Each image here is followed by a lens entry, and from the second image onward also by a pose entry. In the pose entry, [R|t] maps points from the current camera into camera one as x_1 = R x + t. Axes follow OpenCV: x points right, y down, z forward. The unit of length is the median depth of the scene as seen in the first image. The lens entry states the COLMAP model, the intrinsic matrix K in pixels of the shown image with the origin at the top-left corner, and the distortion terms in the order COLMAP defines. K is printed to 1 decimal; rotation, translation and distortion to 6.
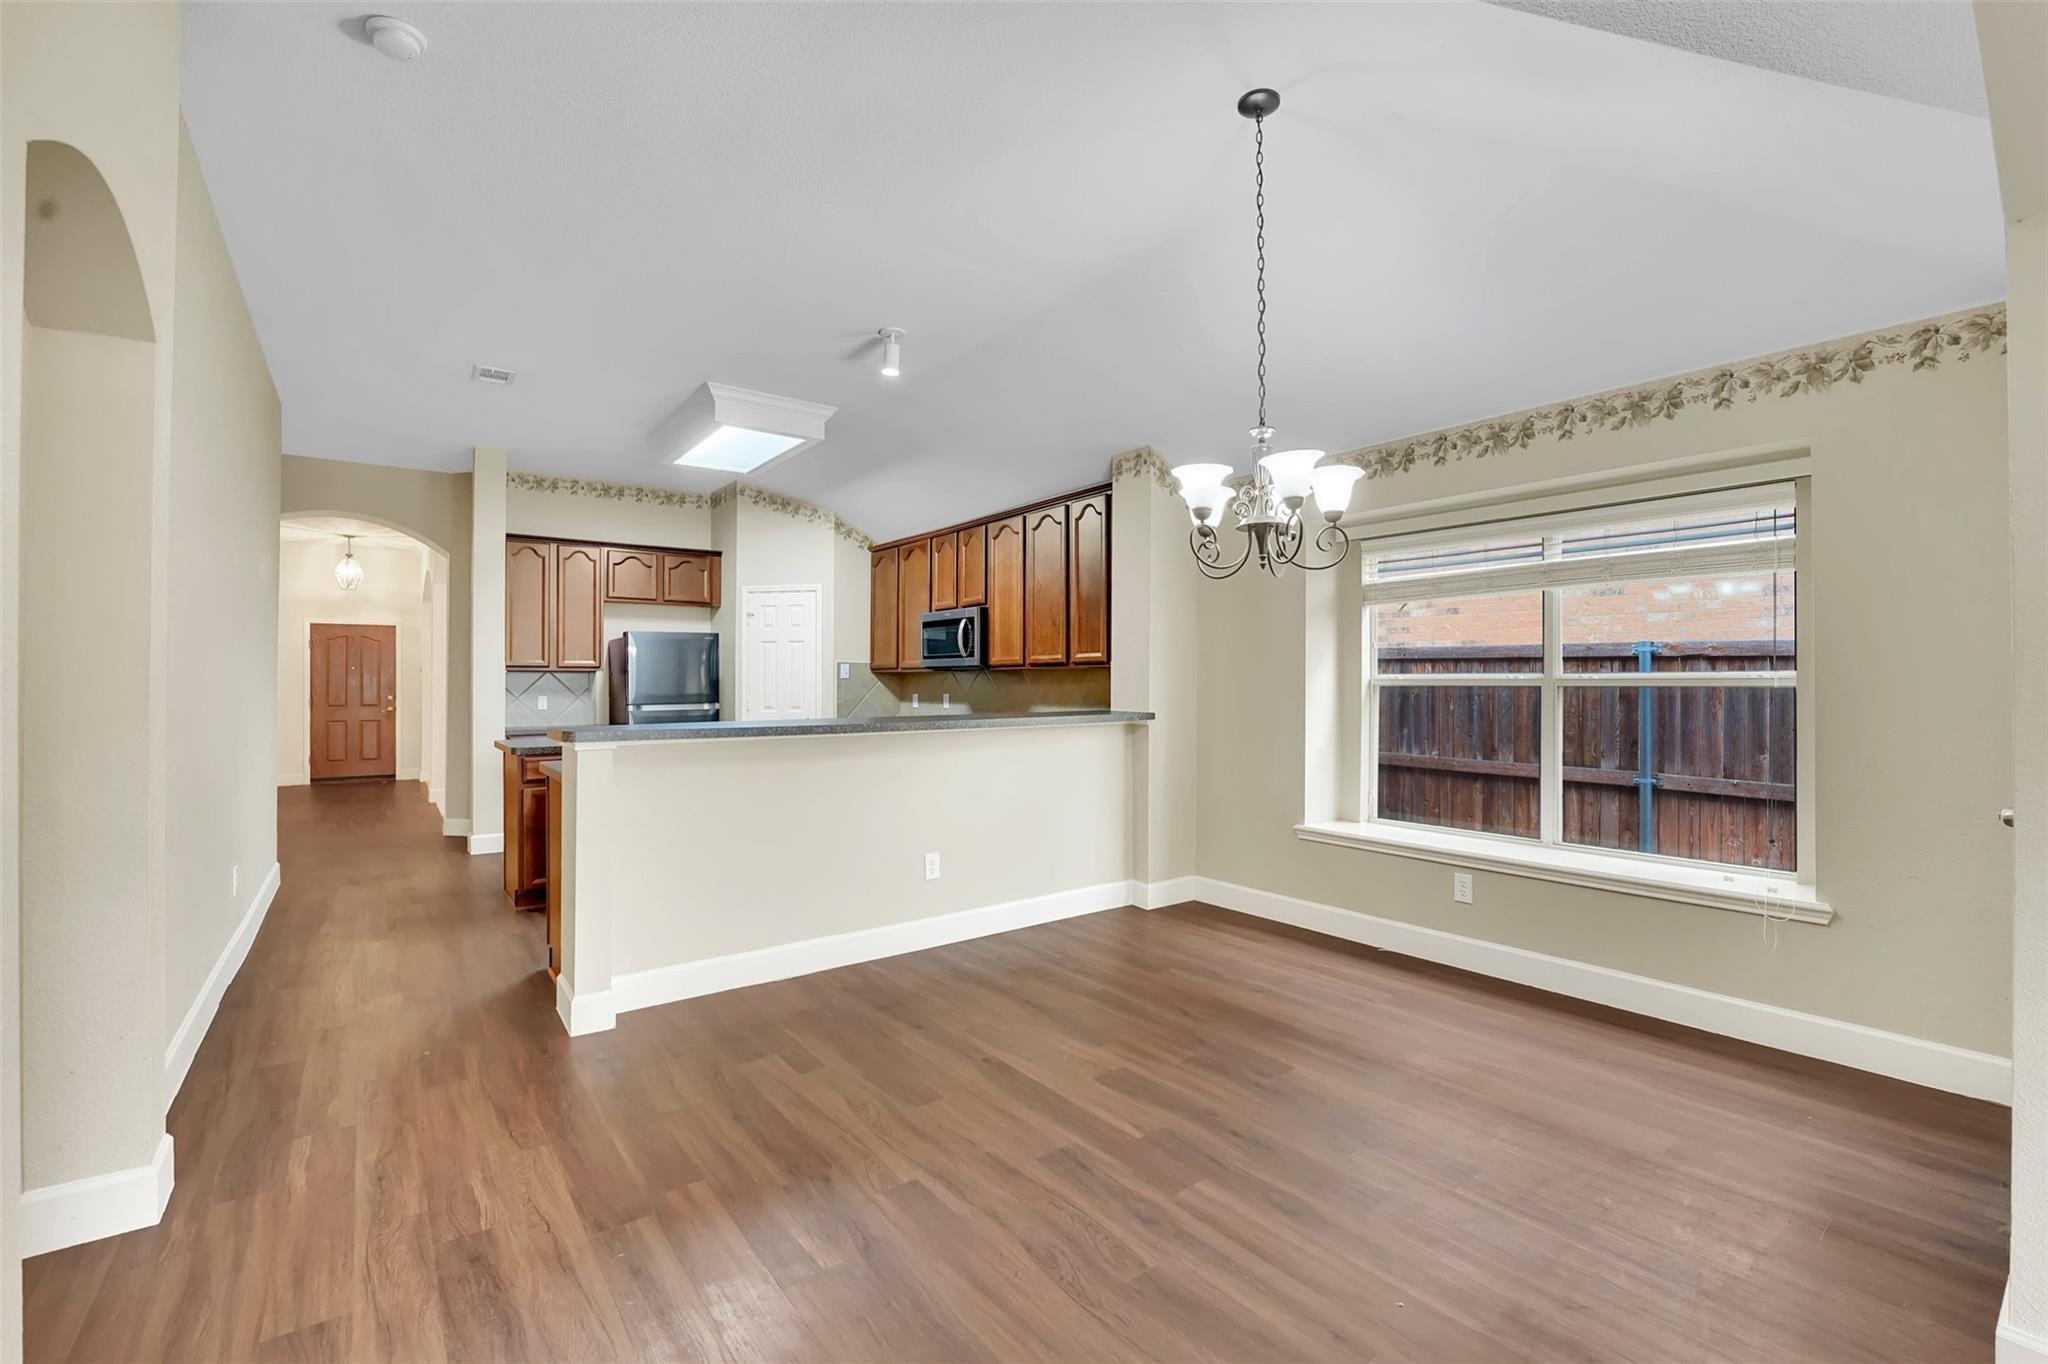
lens RADIAL K [[912.9, 0, 1017.5], [0, 912.9, 667.1], [0, 0, 1]] dist [-0.002299, -0.000314]
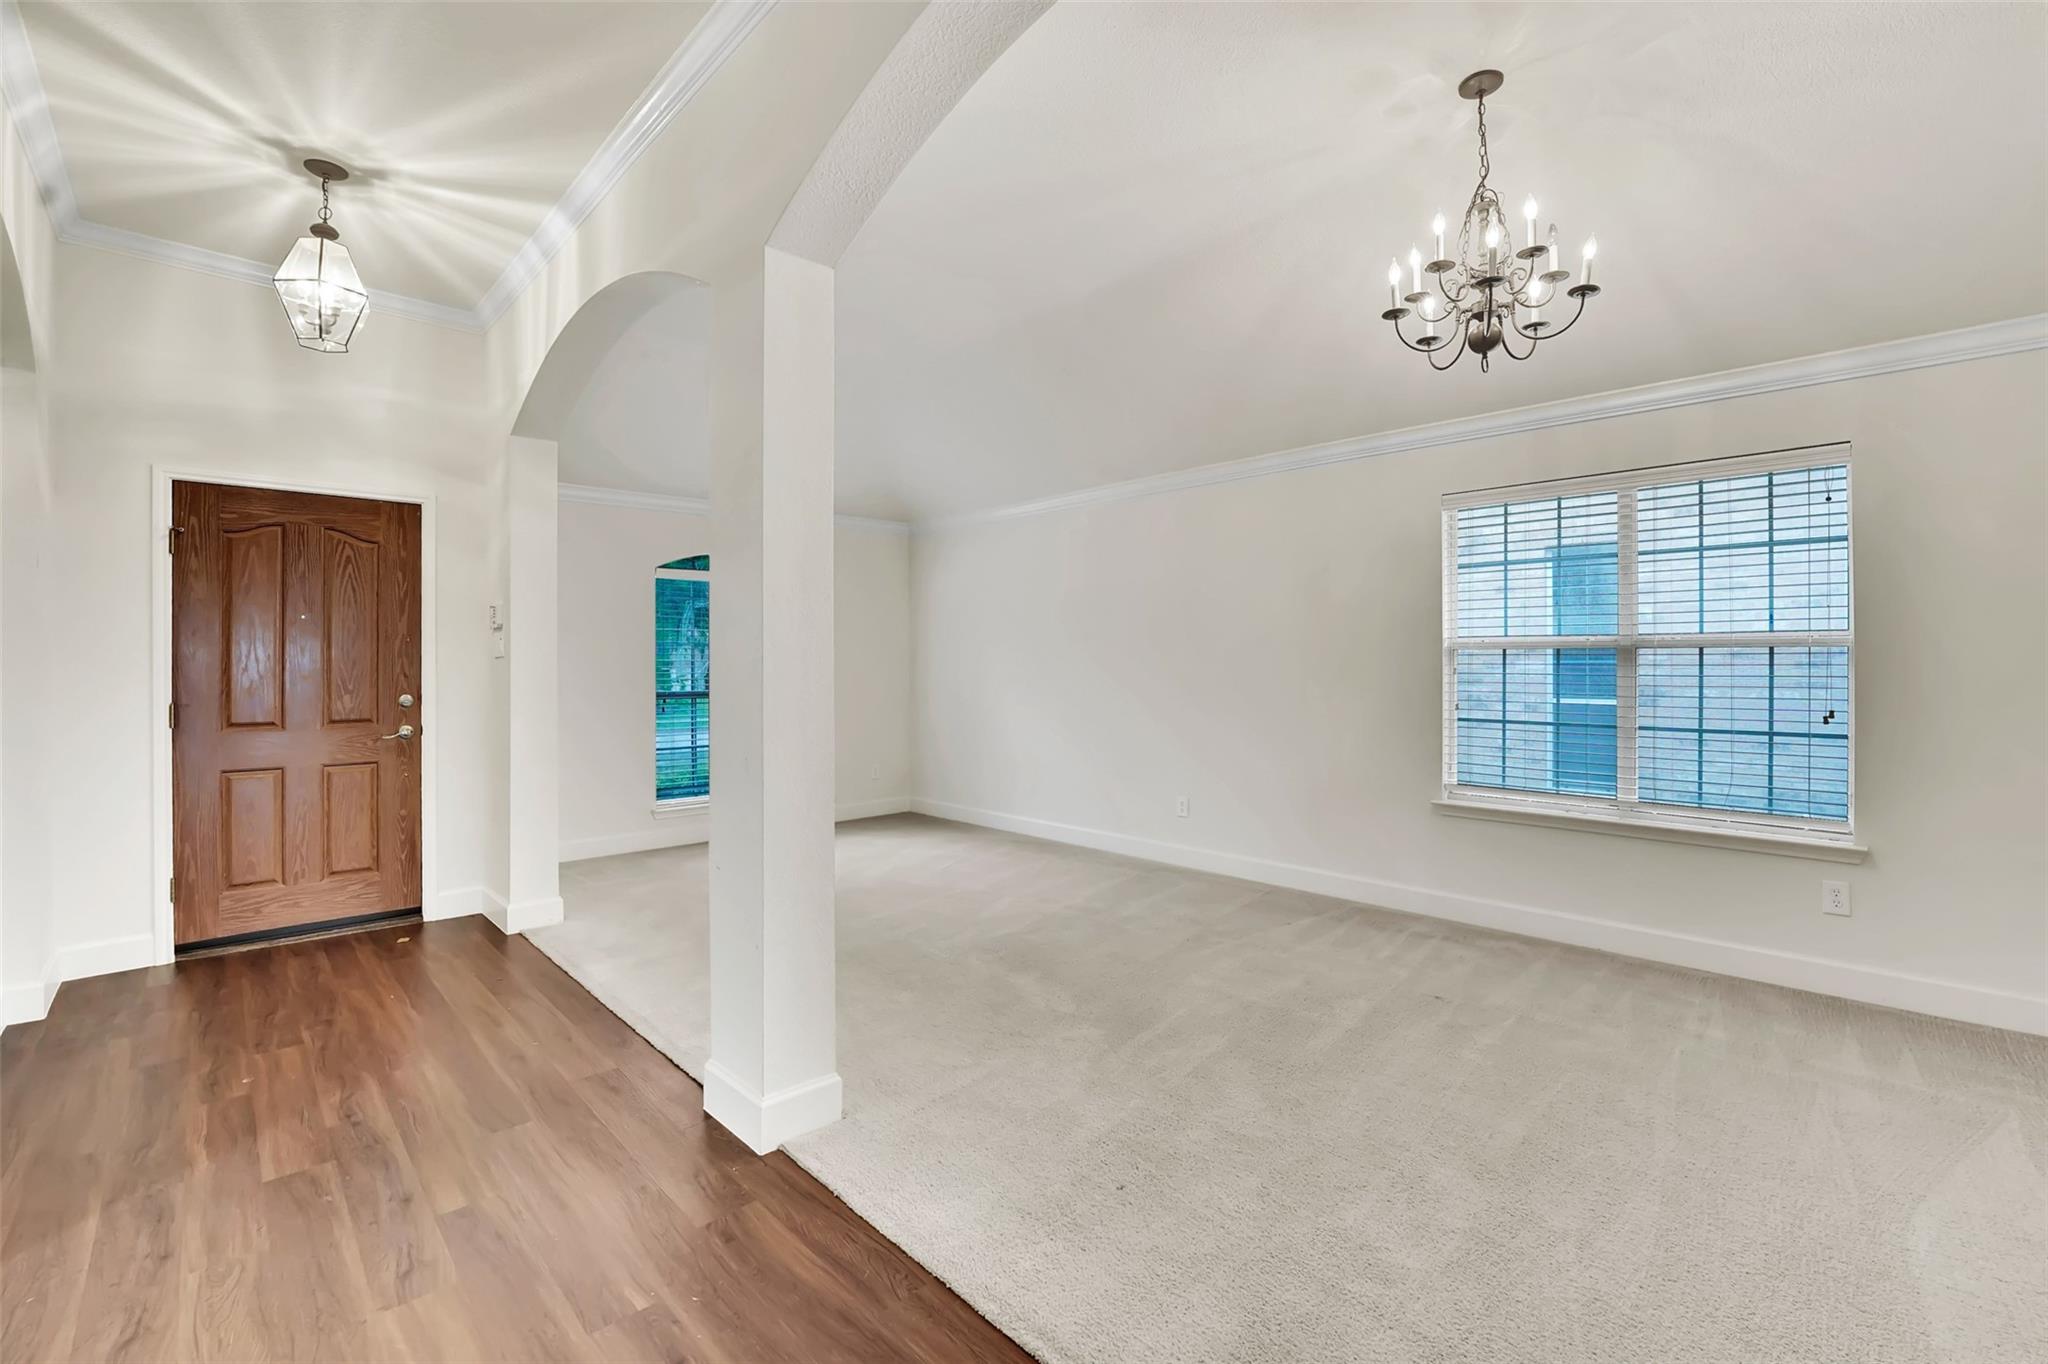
lens RADIAL K [[884.1, 0, 1017.8], [0, 884.1, 658.0], [0, 0, 1]] dist [-0.015752, 0.000909]
pose [[0.989497, -0.001668, 0.144543, -0.556662], [0.001166, 0.999993, 0.003554, 0.017743], [-0.144548, -0.003348, 0.989492, 0.690966]]
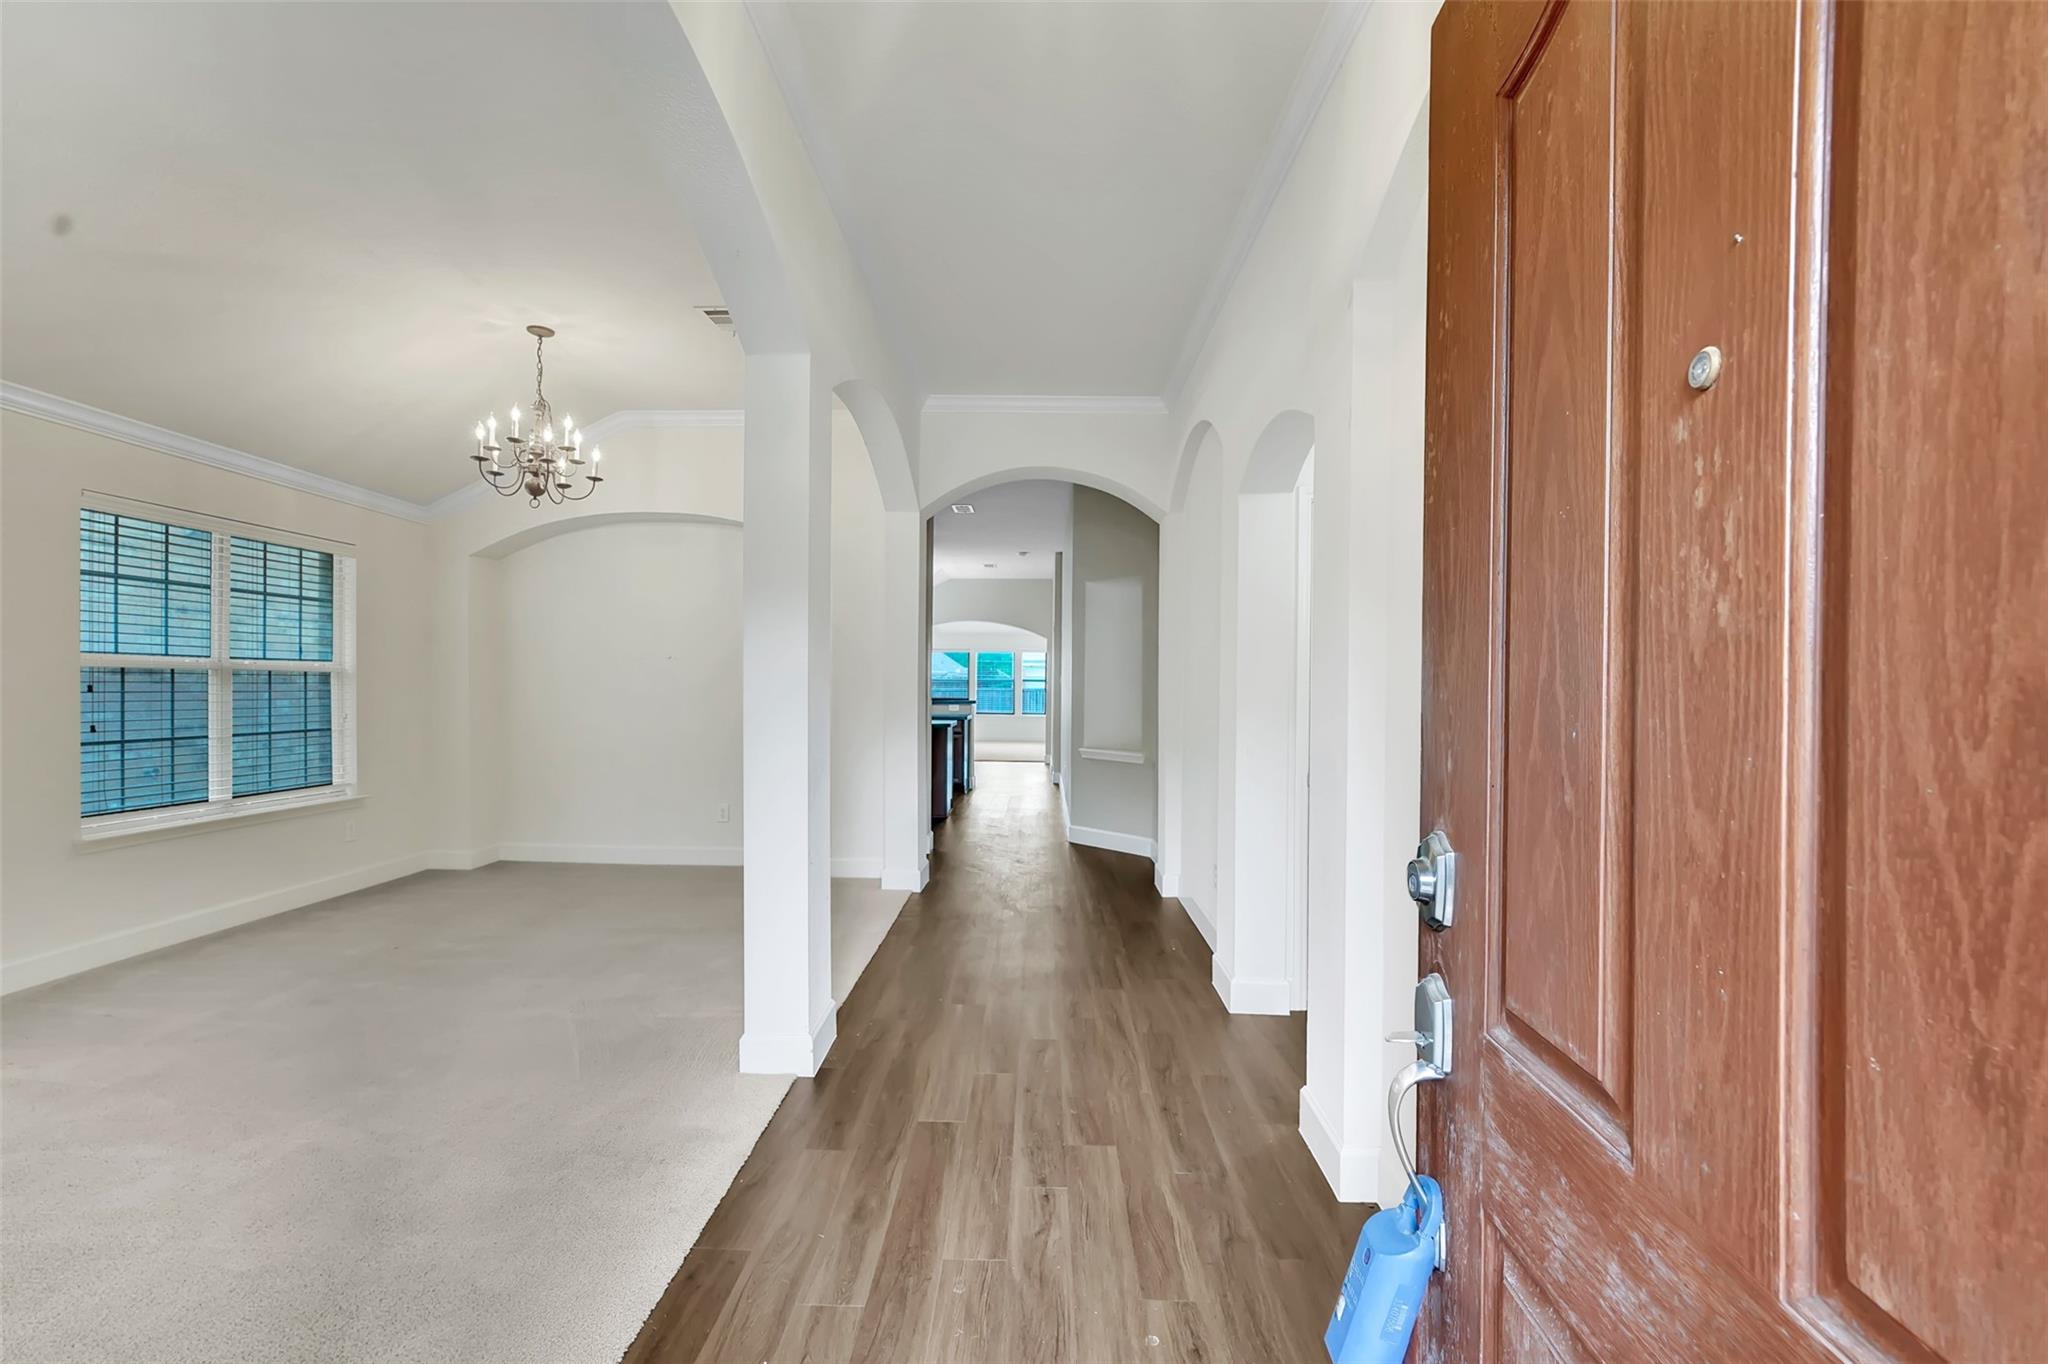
lens RADIAL K [[865.3, 0, 1021.8], [0, 865.3, 691.1], [0, 0, 1]] dist [-0.019997, 0.000371]
pose [[-0.811961, -0.013172, 0.583564, -0.841048], [-0.019359, 0.999803, -0.004368, 0.020536], [-0.583391, -0.014844, -0.812056, 1.164911]]
